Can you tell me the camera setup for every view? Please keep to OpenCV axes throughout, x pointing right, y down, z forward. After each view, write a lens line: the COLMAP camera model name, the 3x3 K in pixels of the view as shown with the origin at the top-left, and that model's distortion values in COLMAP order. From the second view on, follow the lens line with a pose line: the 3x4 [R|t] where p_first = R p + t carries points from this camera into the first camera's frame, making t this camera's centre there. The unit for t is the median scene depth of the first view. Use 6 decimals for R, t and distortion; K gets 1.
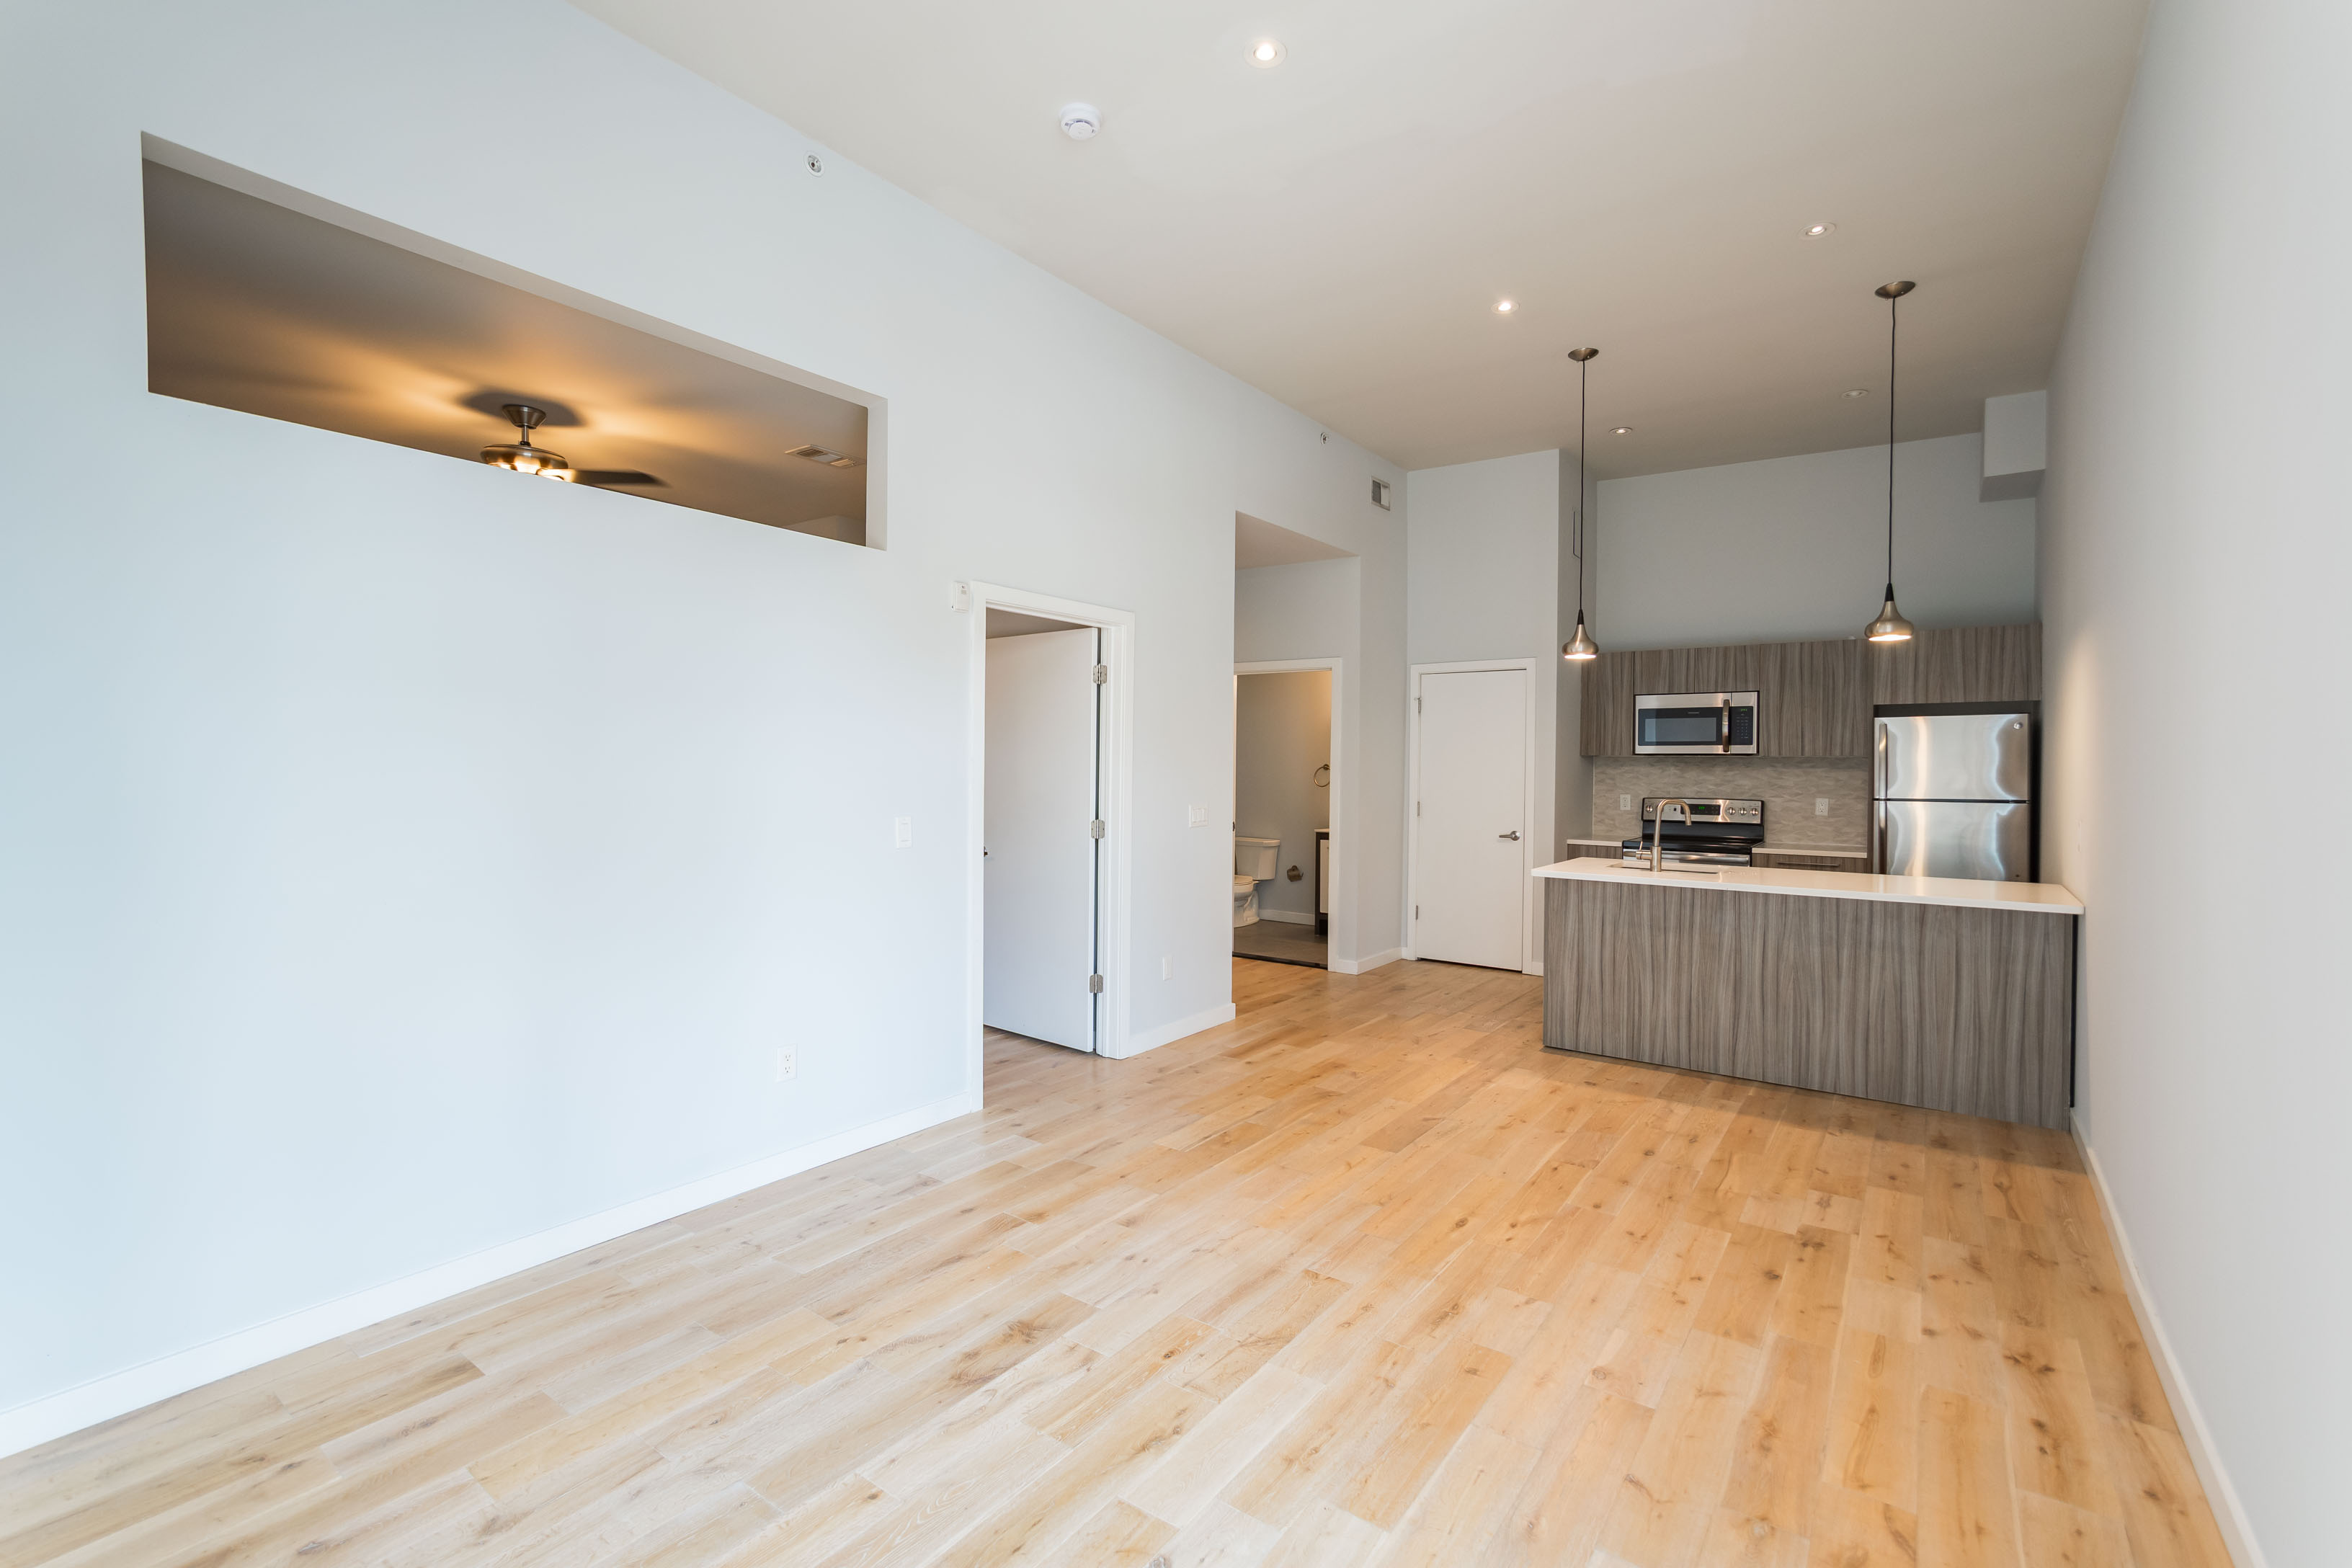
lens RADIAL K [[1033.5, 0, 1171.4], [0, 1033.5, 779.2], [0, 0, 1]] dist [0.001401, -0.000264]
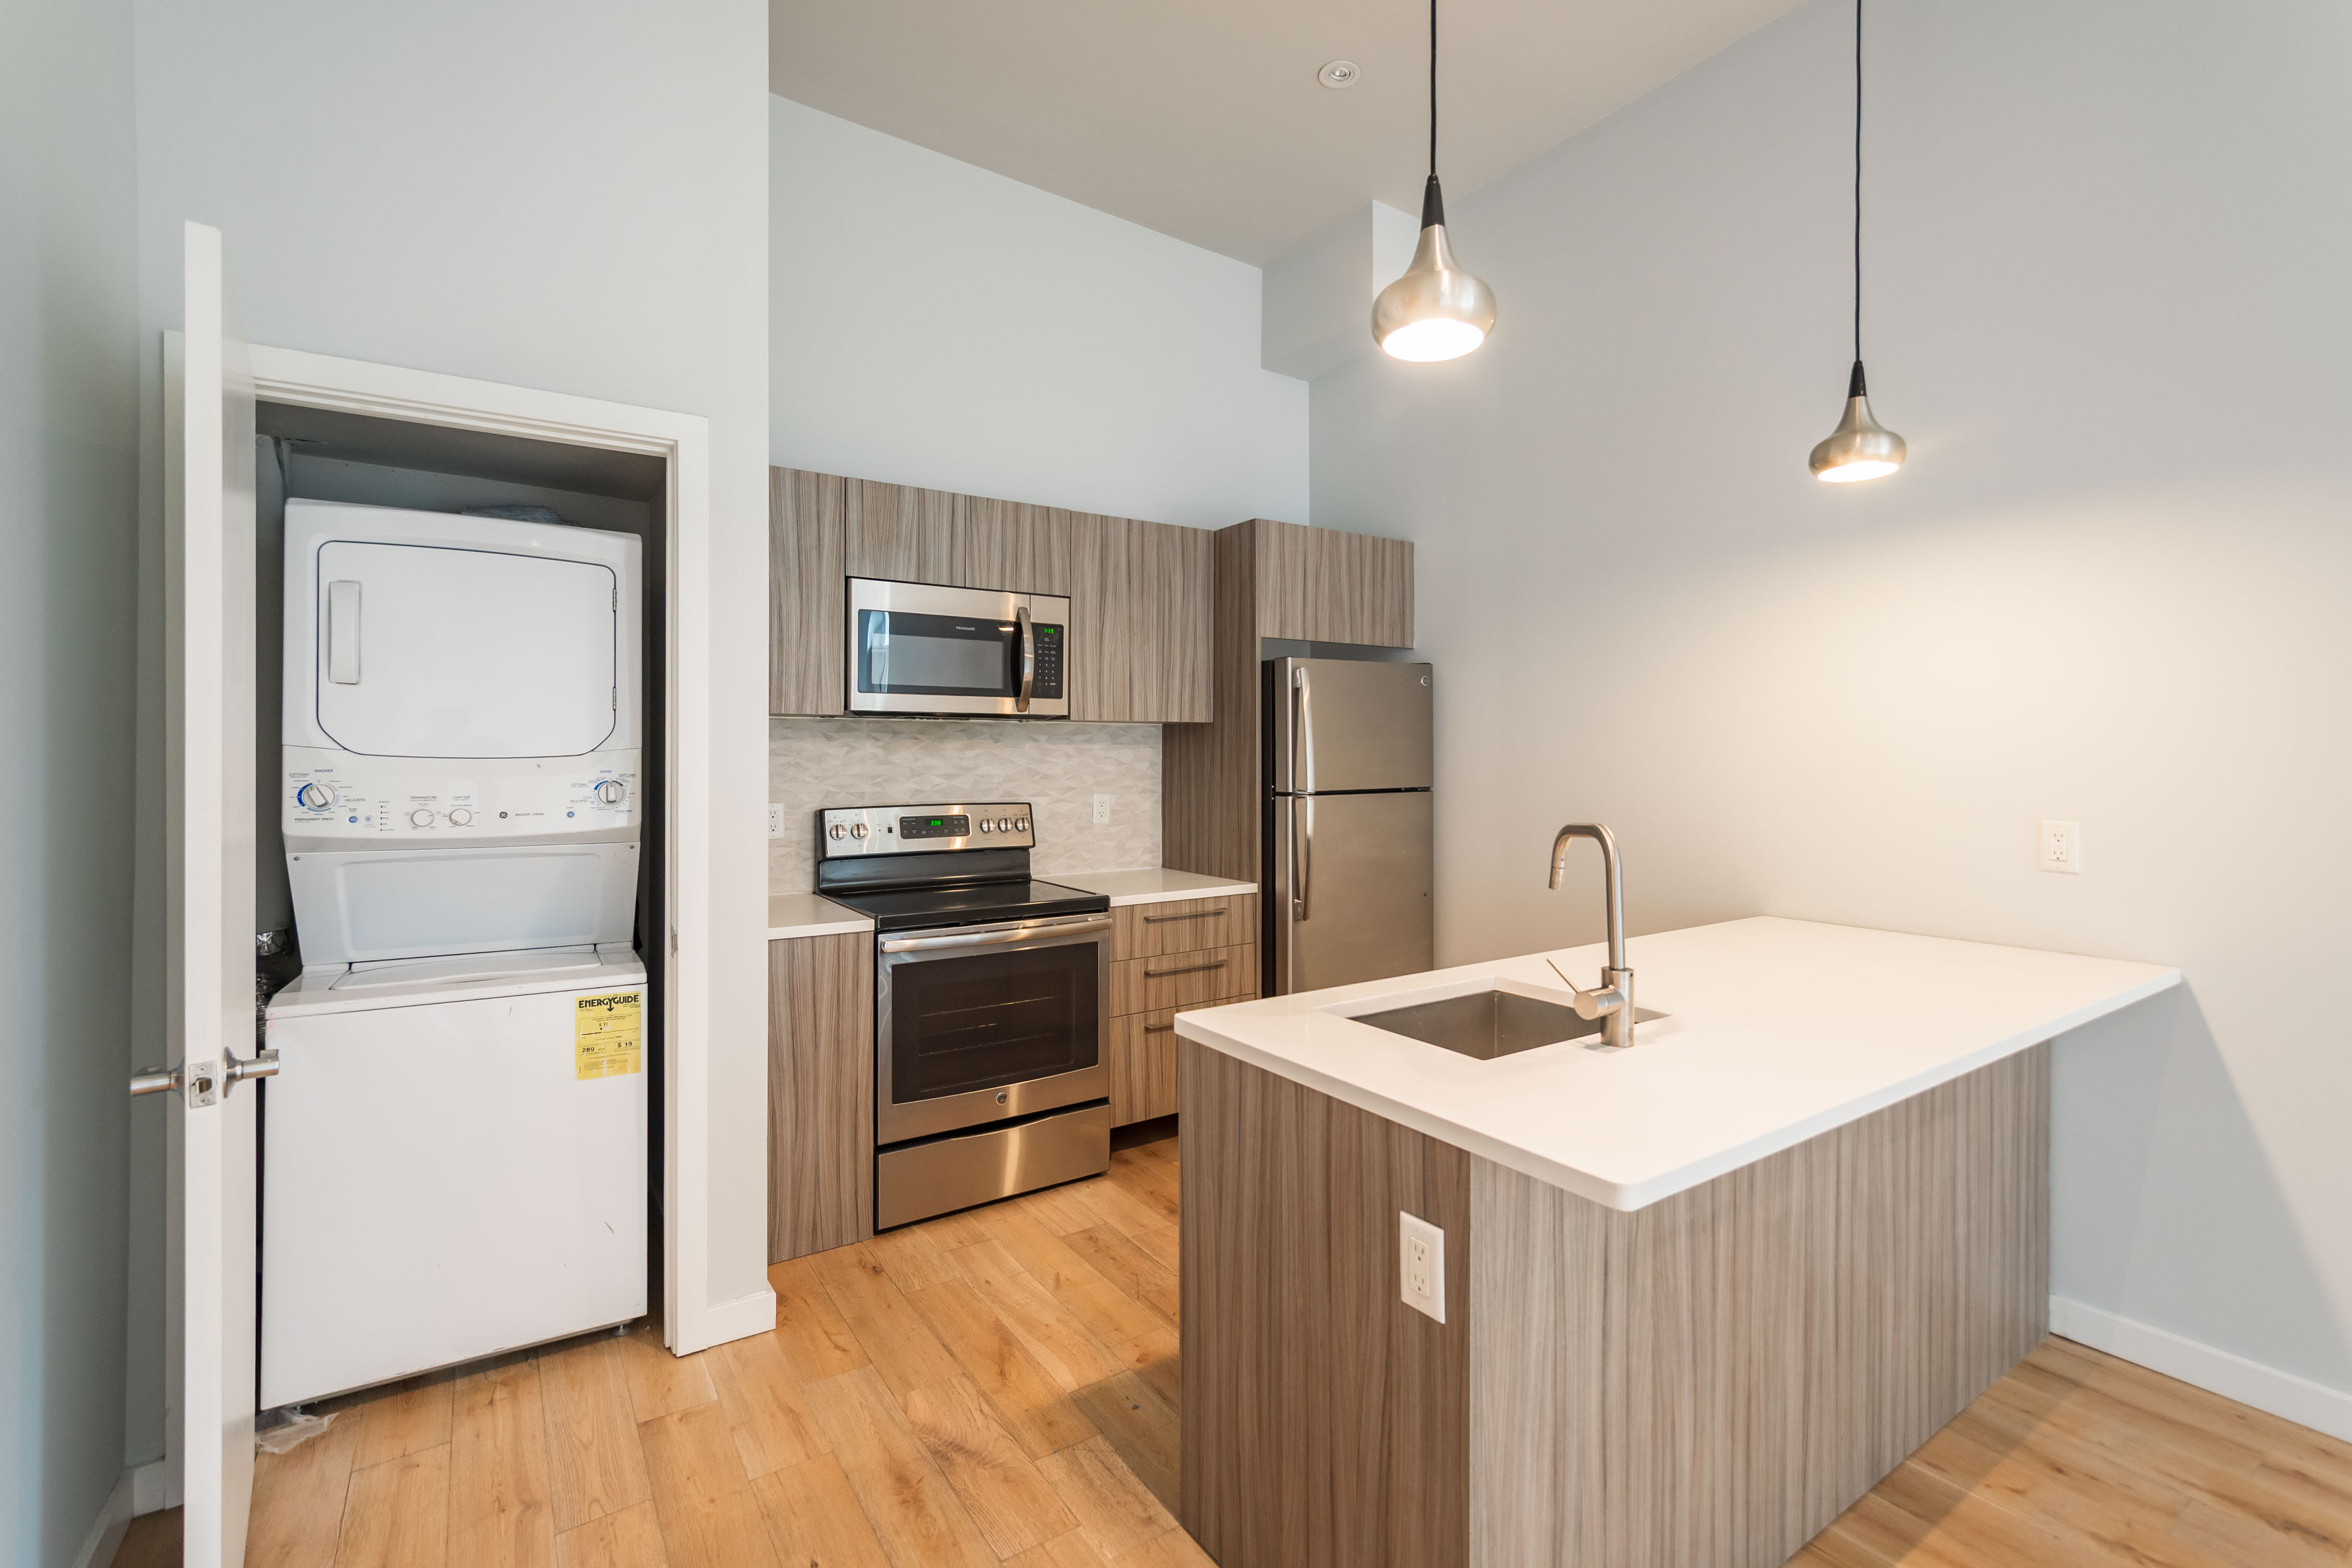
lens RADIAL K [[1033.5, 0, 1178.8], [0, 1033.5, 762.6], [0, 0, 1]] dist [0.001401, -0.000264]
pose [[0.319003, -0.016121, 0.947617, 0.079696], [0.016413, 0.999799, 0.011484, -0.005624], [-0.947612, 0.011890, 0.319203, 0.758164]]
